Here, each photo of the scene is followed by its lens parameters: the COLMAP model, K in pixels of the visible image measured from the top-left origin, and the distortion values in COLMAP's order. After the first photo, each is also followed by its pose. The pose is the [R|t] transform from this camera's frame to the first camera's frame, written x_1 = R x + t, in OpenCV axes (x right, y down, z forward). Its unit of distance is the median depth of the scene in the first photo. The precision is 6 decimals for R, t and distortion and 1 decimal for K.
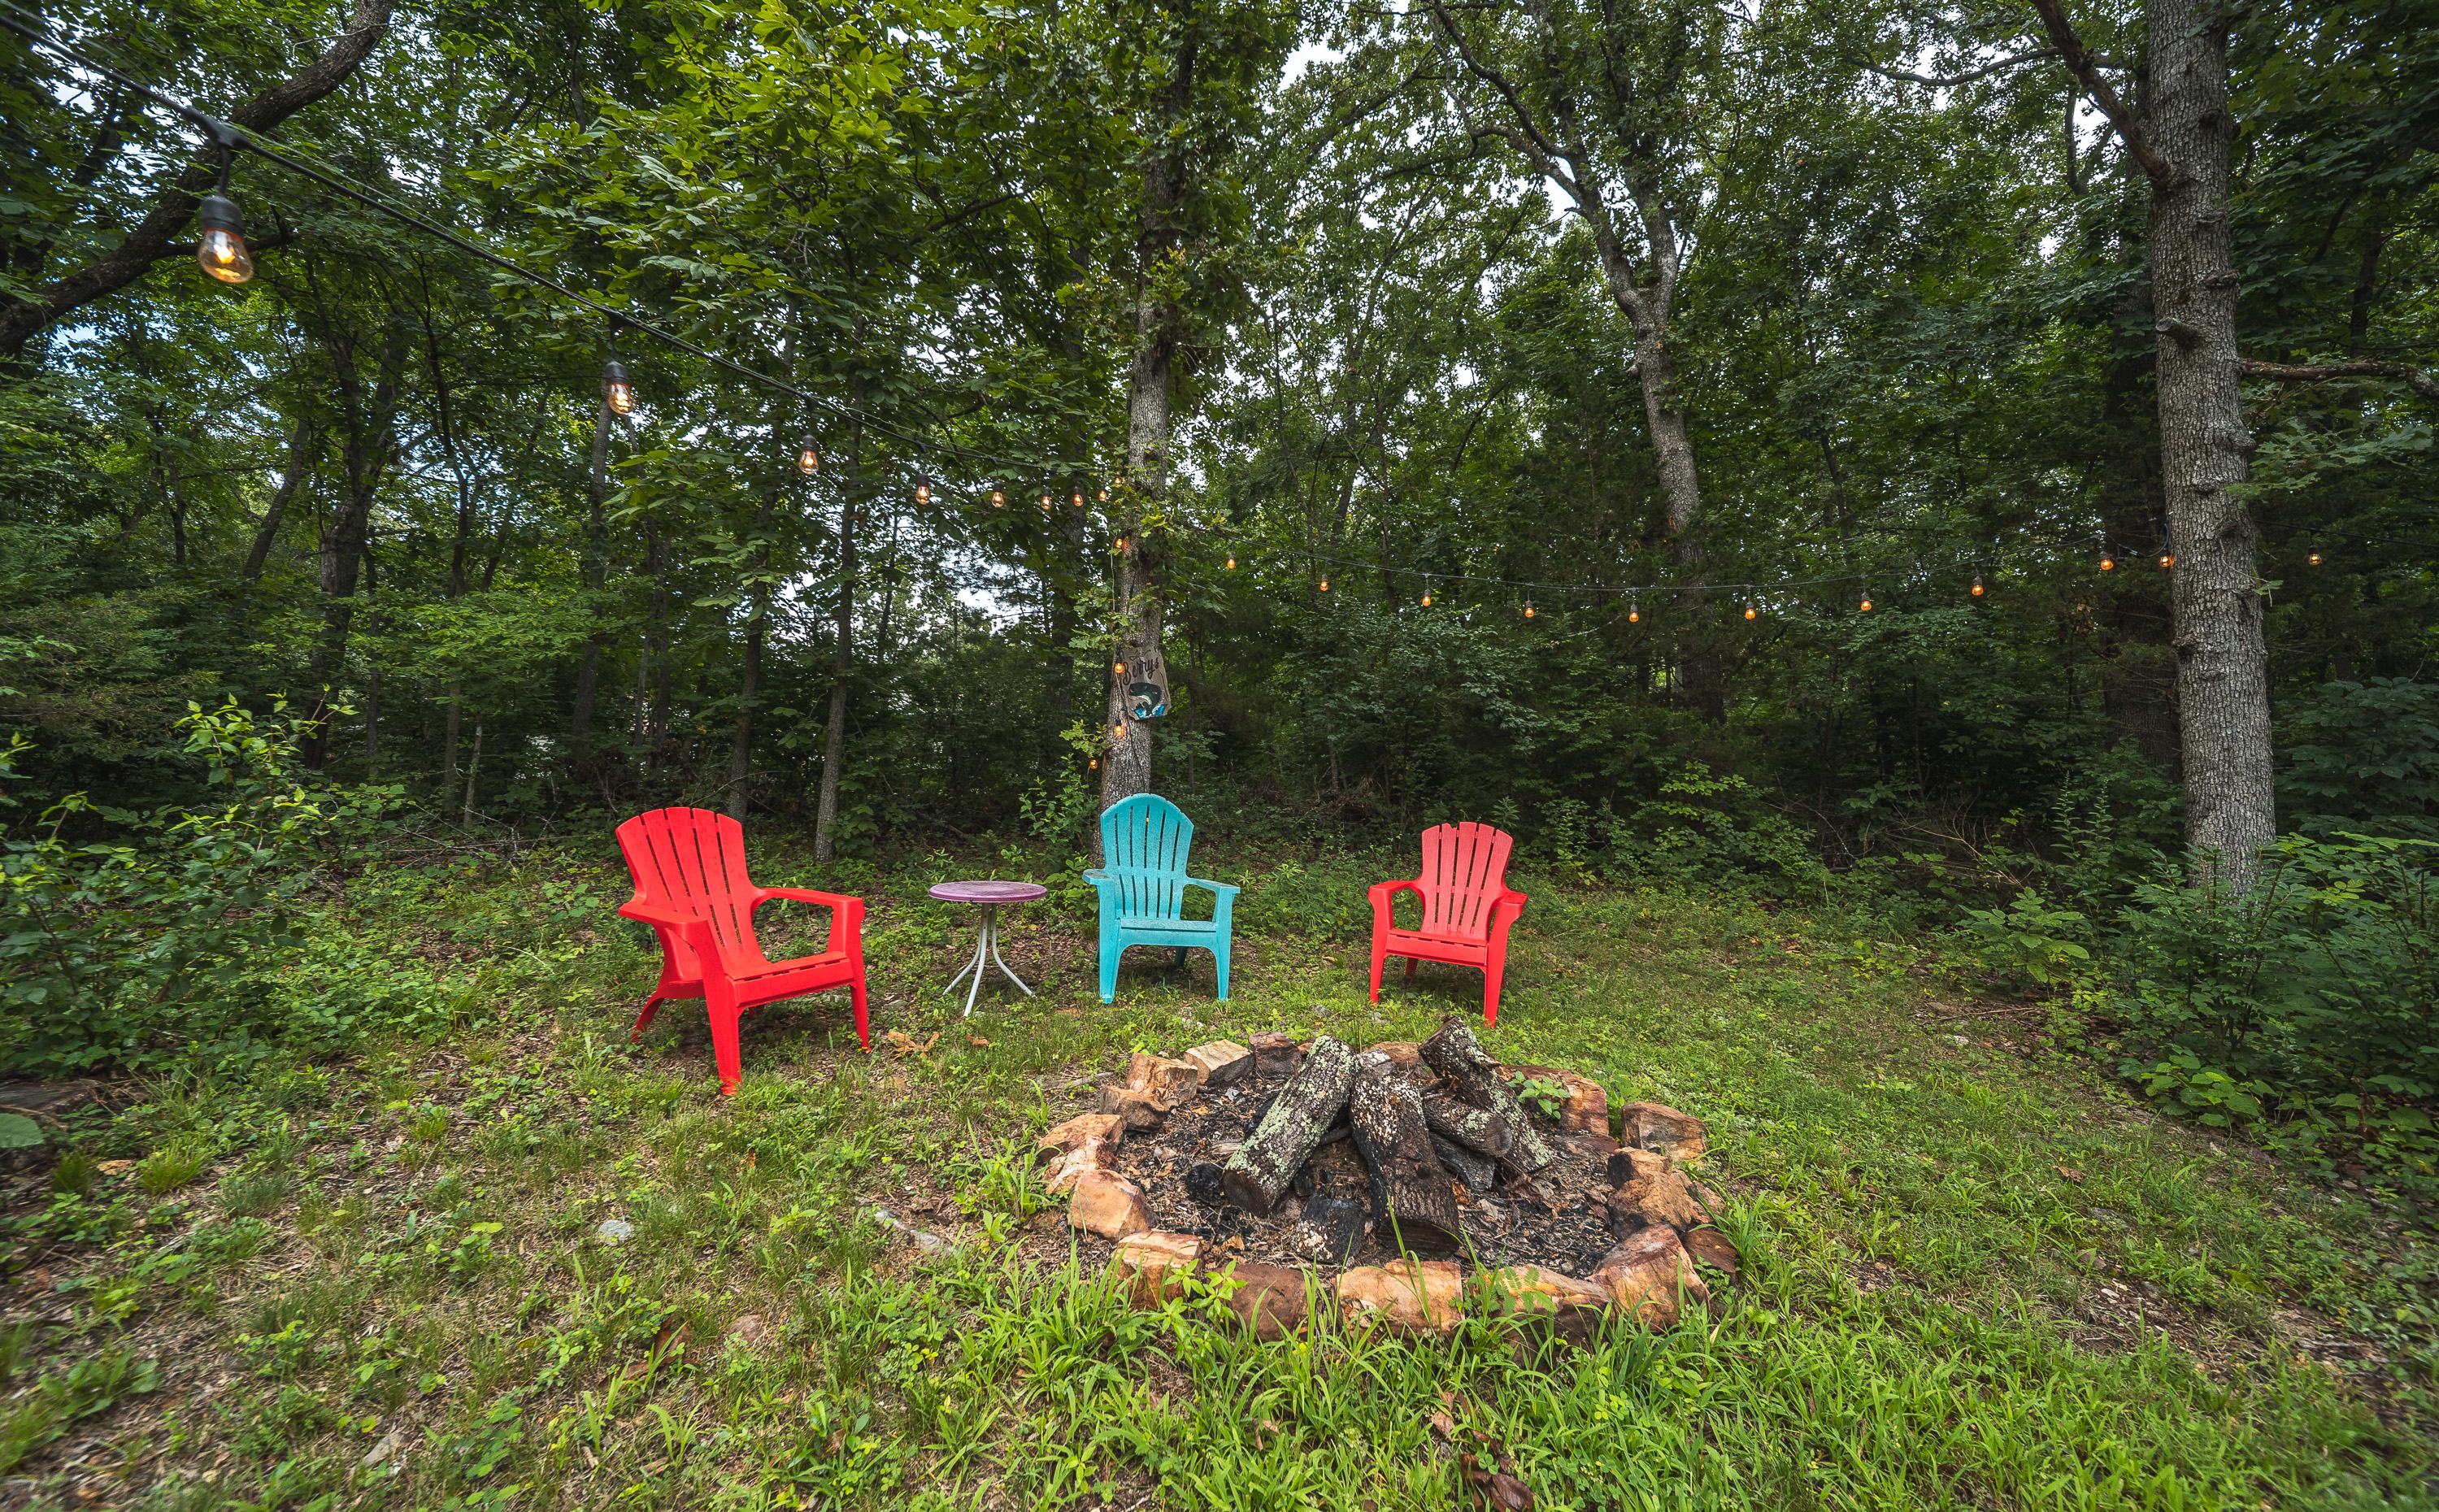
lens RADIAL K [[847.0, 0, 1232.4], [0, 847.0, 727.7], [0, 0, 1]] dist [-0.000783, -0.000096]
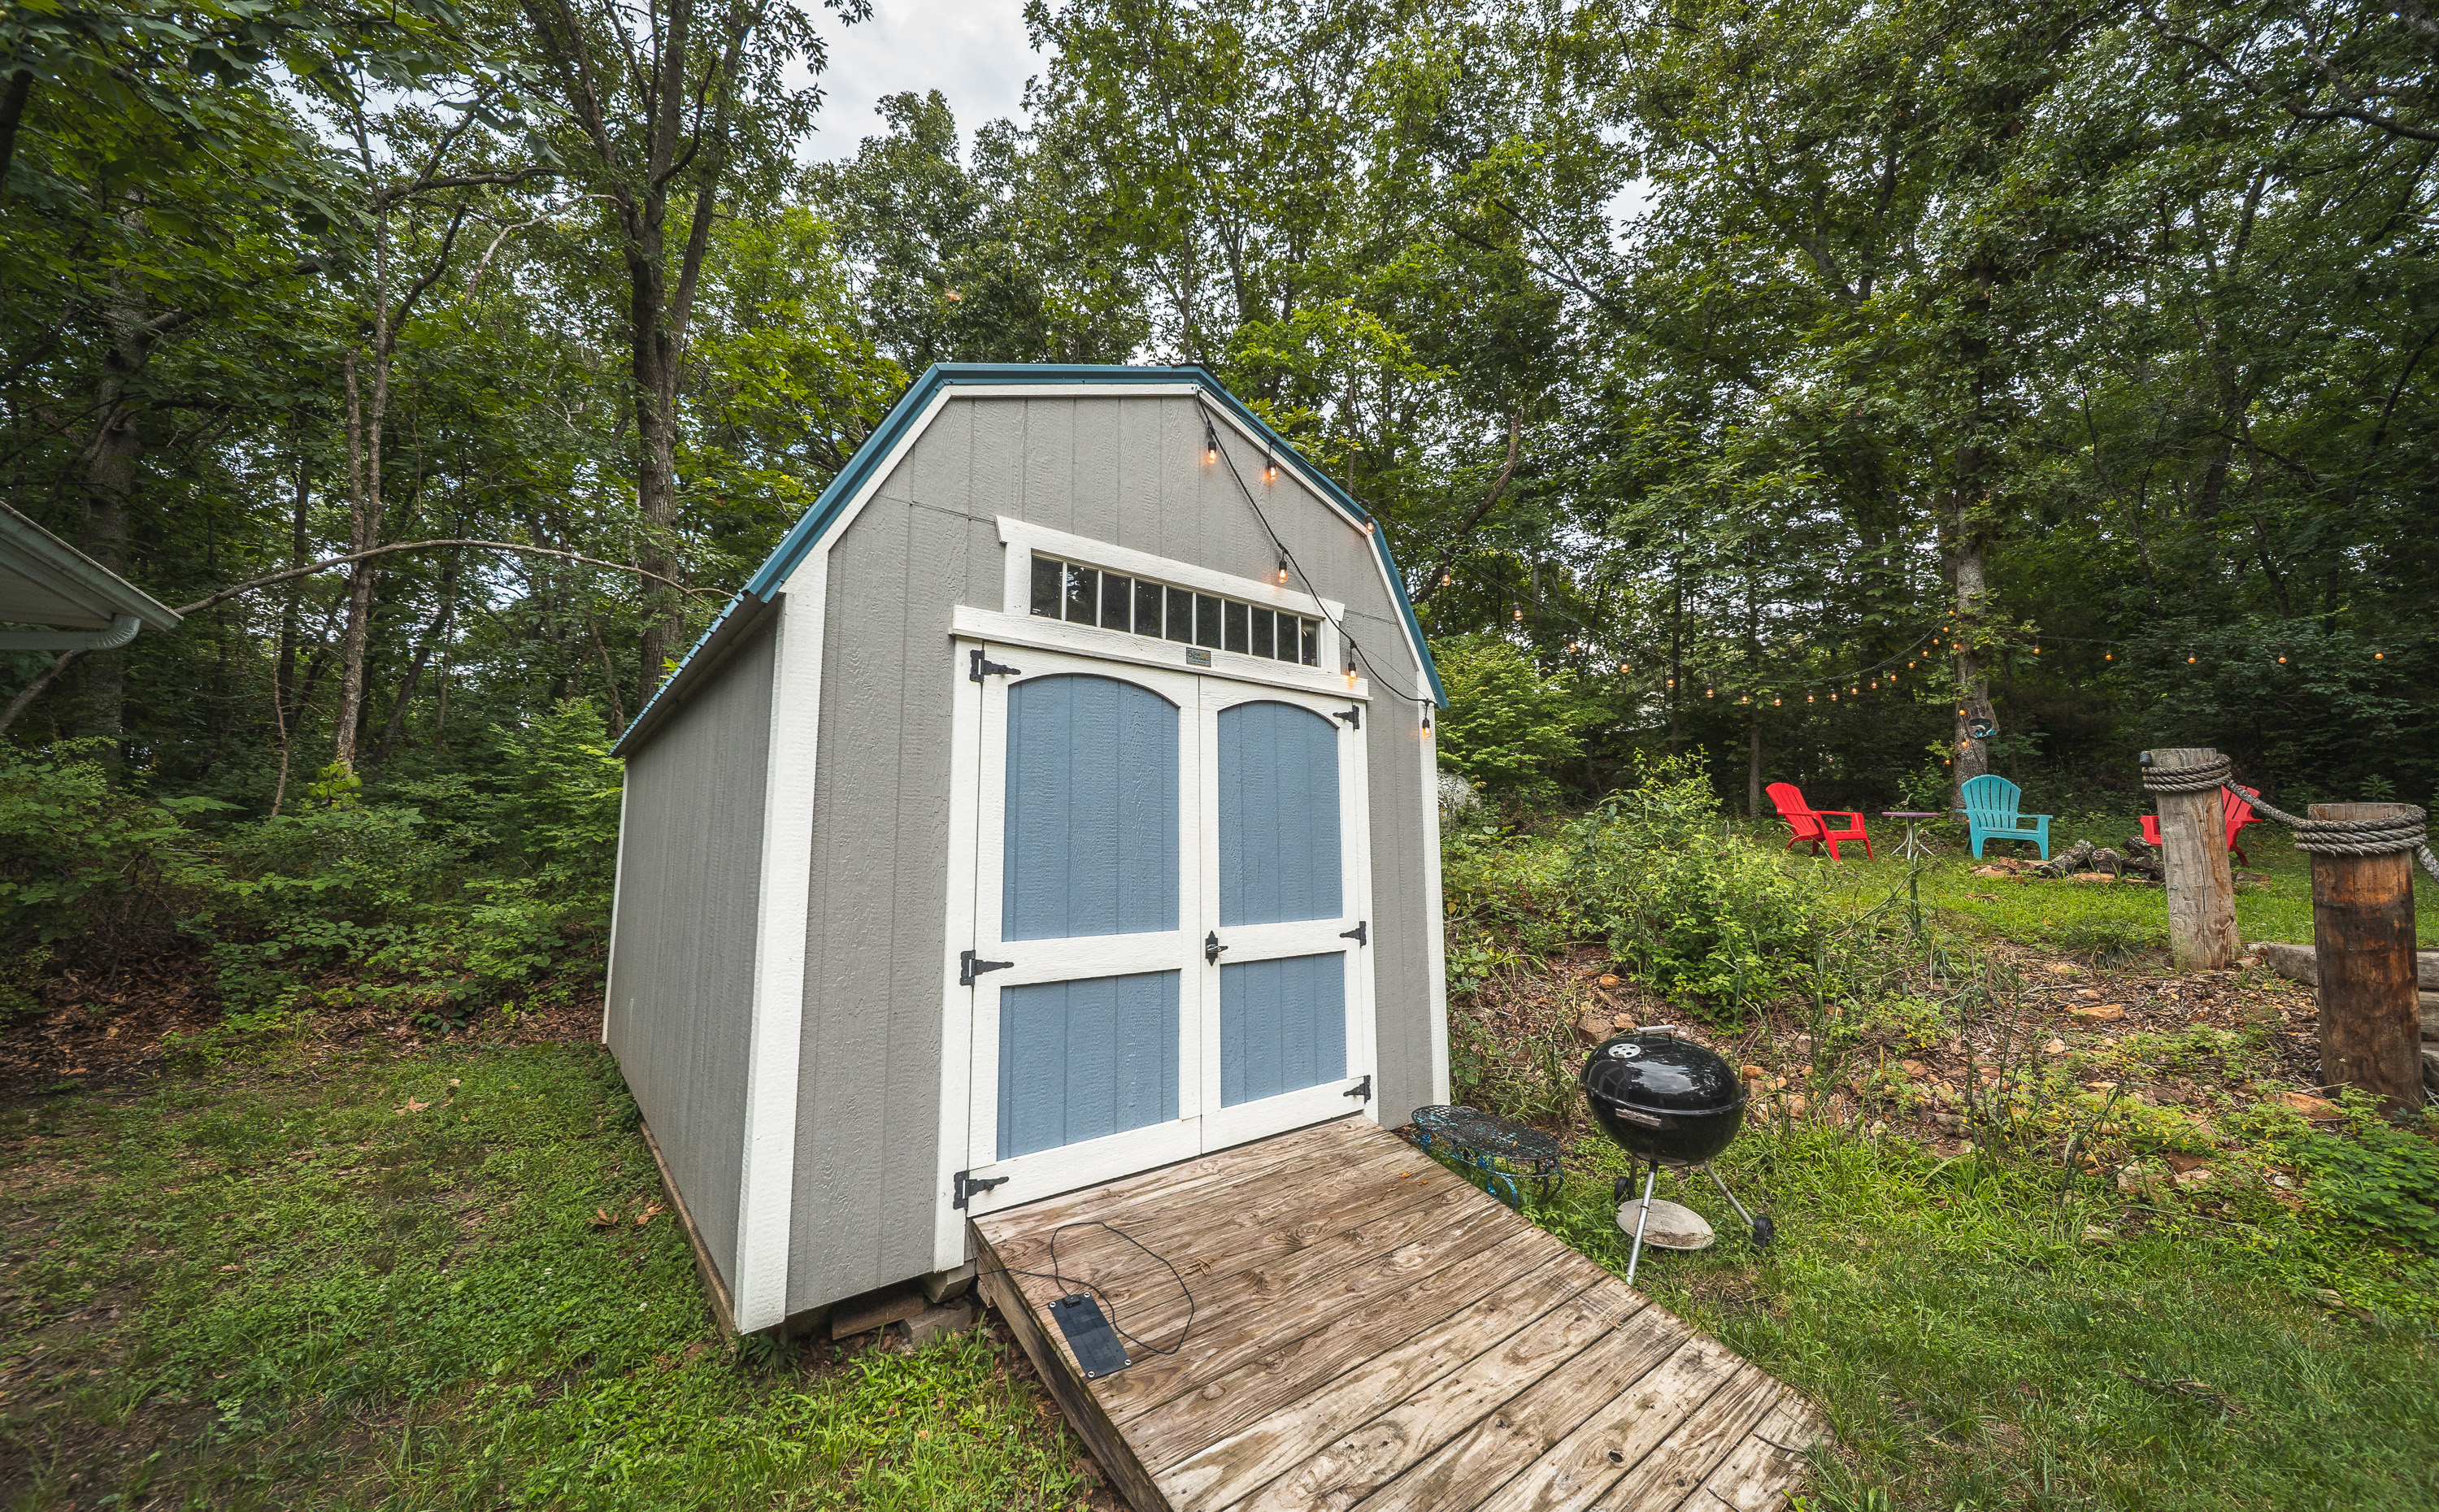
lens RADIAL K [[847.0, 0, 1232.4], [0, 847.0, 727.7], [0, 0, 1]] dist [-0.000783, -0.000096]
pose [[0.698347, -0.067938, -0.712528, 0.085644], [0.059770, 0.997543, -0.036534, -0.069170], [0.713259, -0.017075, 0.700692, -1.687373]]
